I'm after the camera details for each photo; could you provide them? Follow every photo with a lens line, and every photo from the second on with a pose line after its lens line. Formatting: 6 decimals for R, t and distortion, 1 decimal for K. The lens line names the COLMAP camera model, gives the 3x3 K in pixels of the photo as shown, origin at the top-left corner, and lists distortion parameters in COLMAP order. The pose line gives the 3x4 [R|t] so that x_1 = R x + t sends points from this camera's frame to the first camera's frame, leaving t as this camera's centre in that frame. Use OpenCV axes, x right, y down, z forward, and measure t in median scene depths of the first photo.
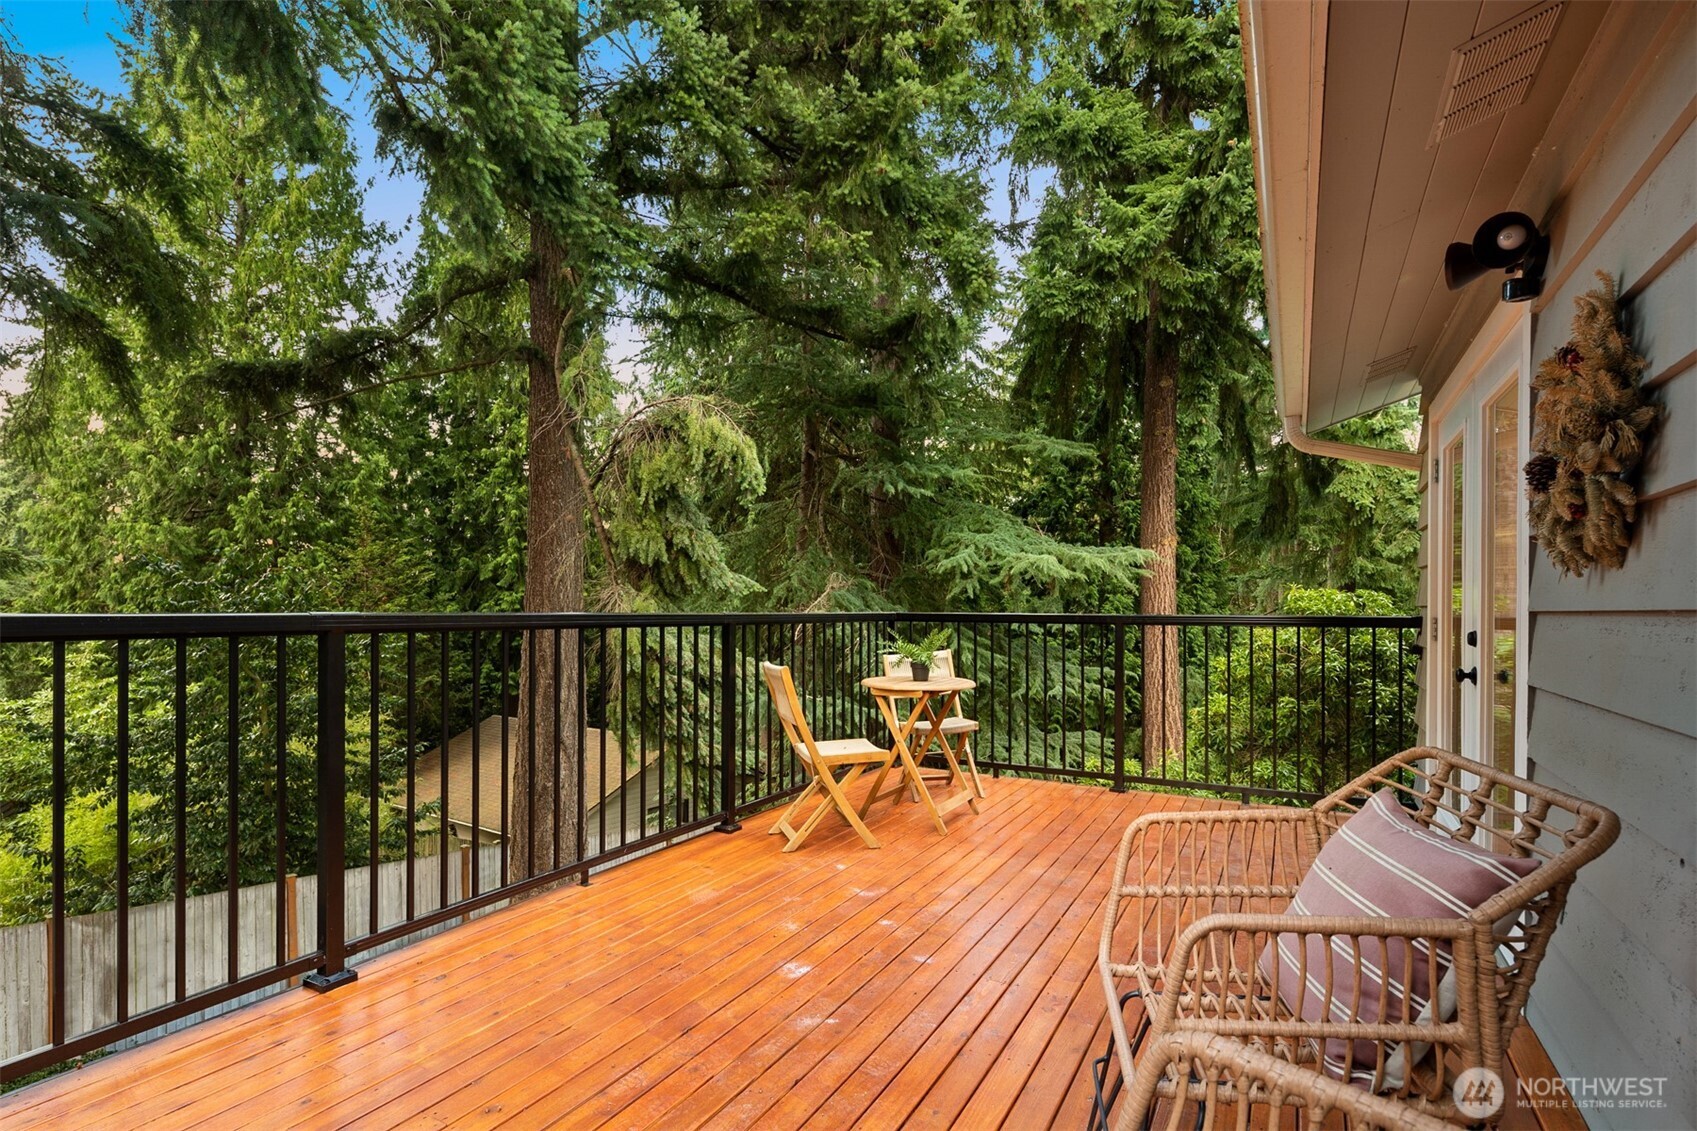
lens RADIAL K [[846.1, 0, 855.7], [0, 846.1, 623.3], [0, 0, 1]] dist [0.002349, 0.000151]
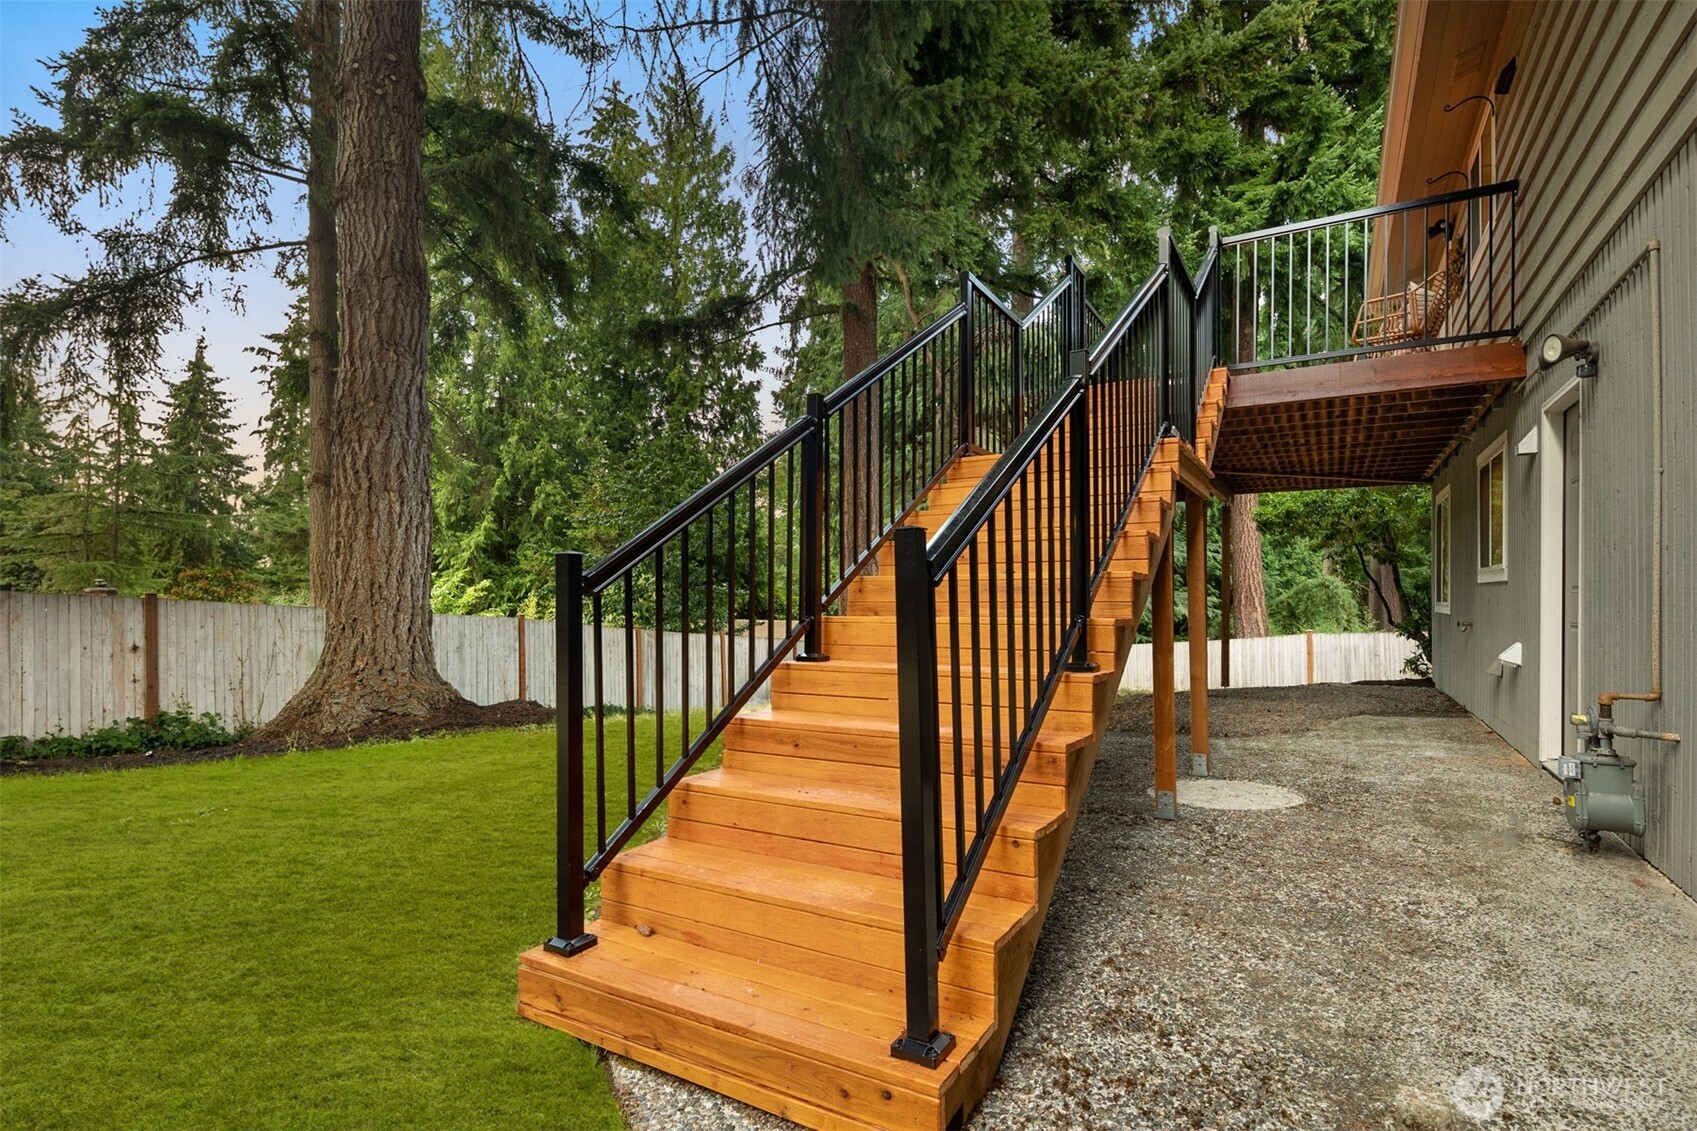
lens RADIAL K [[831.1, 0, 850.6], [0, 831.1, 601.2], [0, 0, 1]] dist [0.000017, -0.000239]
pose [[0.999008, -0.004970, -0.044250, -0.256560], [0.004778, 0.999979, -0.004437, 0.182534], [0.044271, 0.004221, 0.999011, -0.418839]]
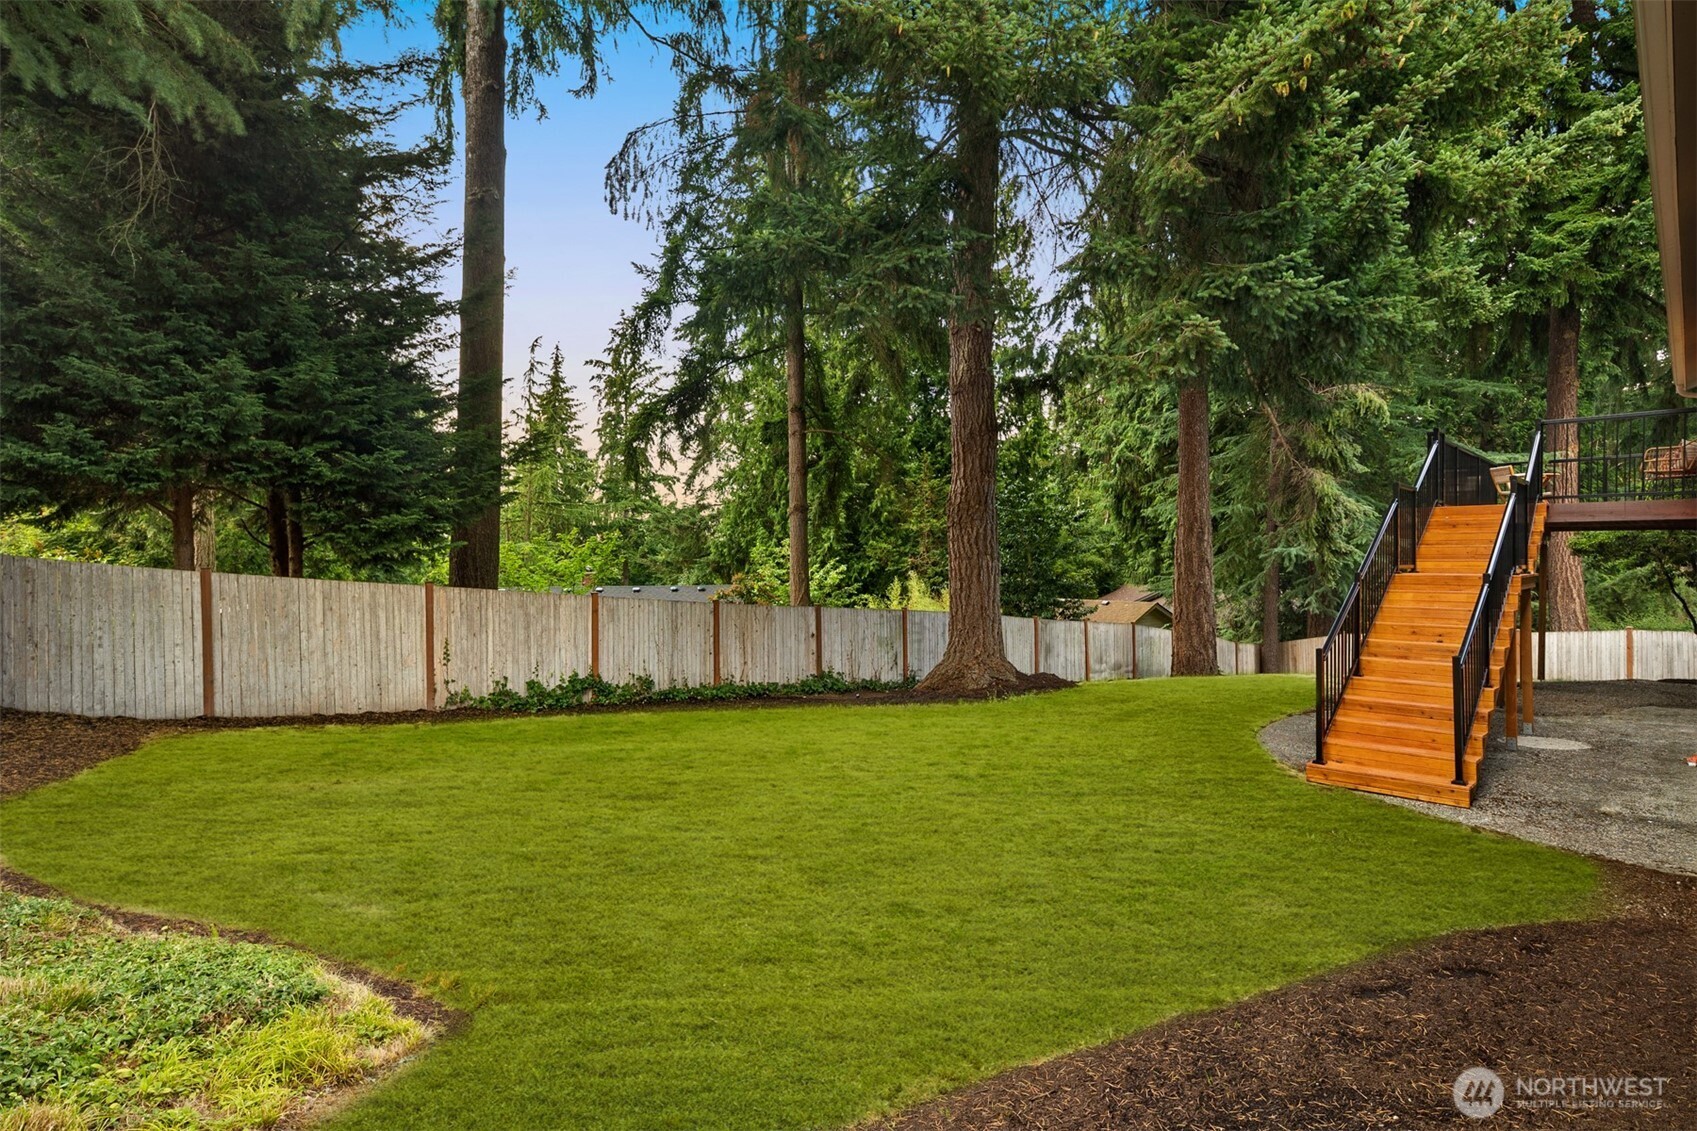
lens RADIAL K [[817.4, 0, 846.6], [0, 817.4, 572.6], [0, 0, 1]] dist [-0.003373, -0.002090]
pose [[0.948051, -0.000592, -0.318119, -0.426629], [0.002727, 0.999977, 0.006267, 0.123027], [0.318108, -0.006809, 0.948030, -0.832537]]
